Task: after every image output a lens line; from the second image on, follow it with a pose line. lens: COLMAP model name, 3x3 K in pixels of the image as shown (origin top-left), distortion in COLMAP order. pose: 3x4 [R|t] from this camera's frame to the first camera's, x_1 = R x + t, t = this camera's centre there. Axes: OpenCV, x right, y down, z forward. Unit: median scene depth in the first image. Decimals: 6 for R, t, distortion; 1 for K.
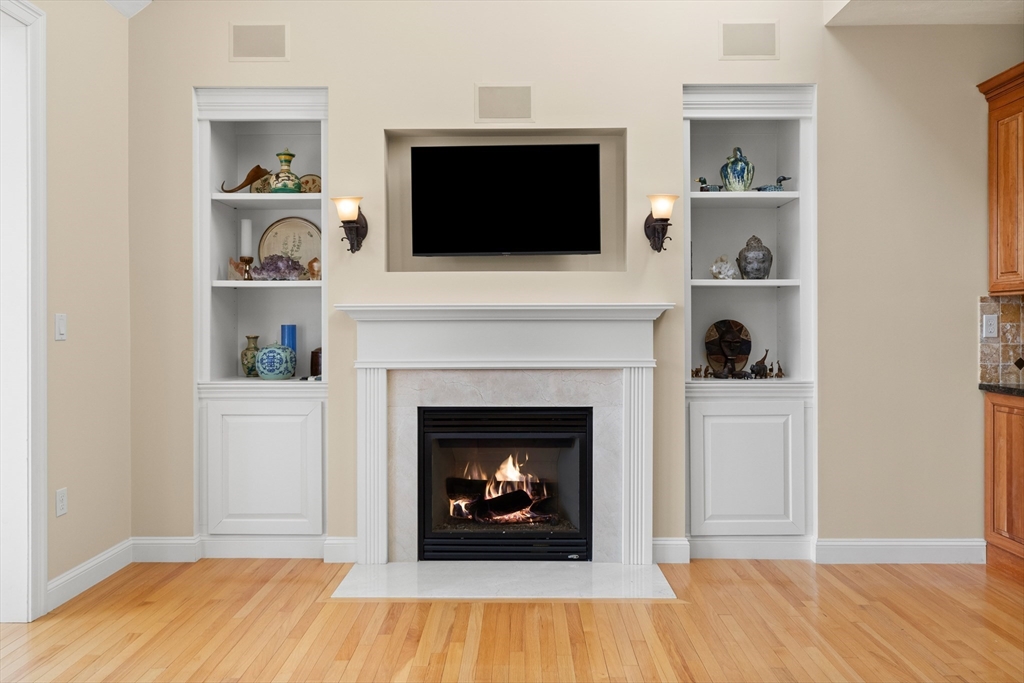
lens RADIAL K [[738.2, 0, 512.4], [0, 738.2, 324.7], [0, 0, 1]] dist [-0.002318, -0.001437]
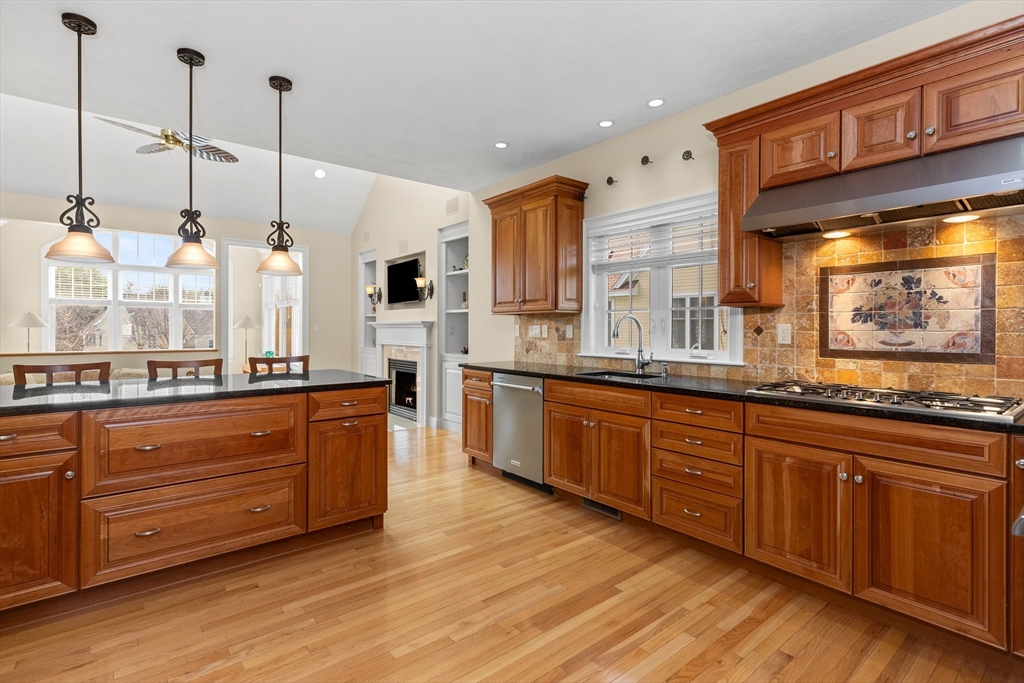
lens RADIAL K [[485.2, 0, 509.8], [0, 485.2, 330.7], [0, 0, 1]] dist [0.000237, 0.000241]
pose [[0.639427, 0.006210, -0.768827, 1.612302], [-0.002634, 0.999979, 0.005887, -0.004647], [0.768847, -0.001740, 0.639430, 0.170458]]
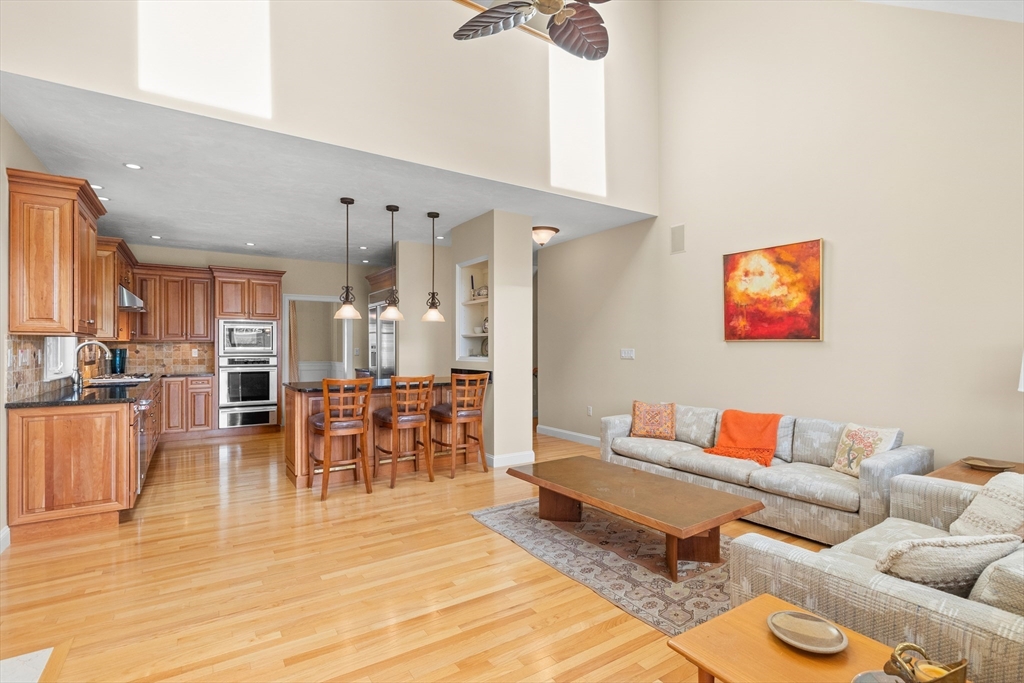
lens RADIAL K [[490.4, 0, 518.4], [0, 490.4, 346.6], [0, 0, 1]] dist [-0.001418, -0.000558]
pose [[-0.560706, 0.002331, 0.828011, -0.558110], [0.001122, 0.999997, -0.002055, -0.015334], [-0.828014, -0.000223, -0.560707, 0.744113]]
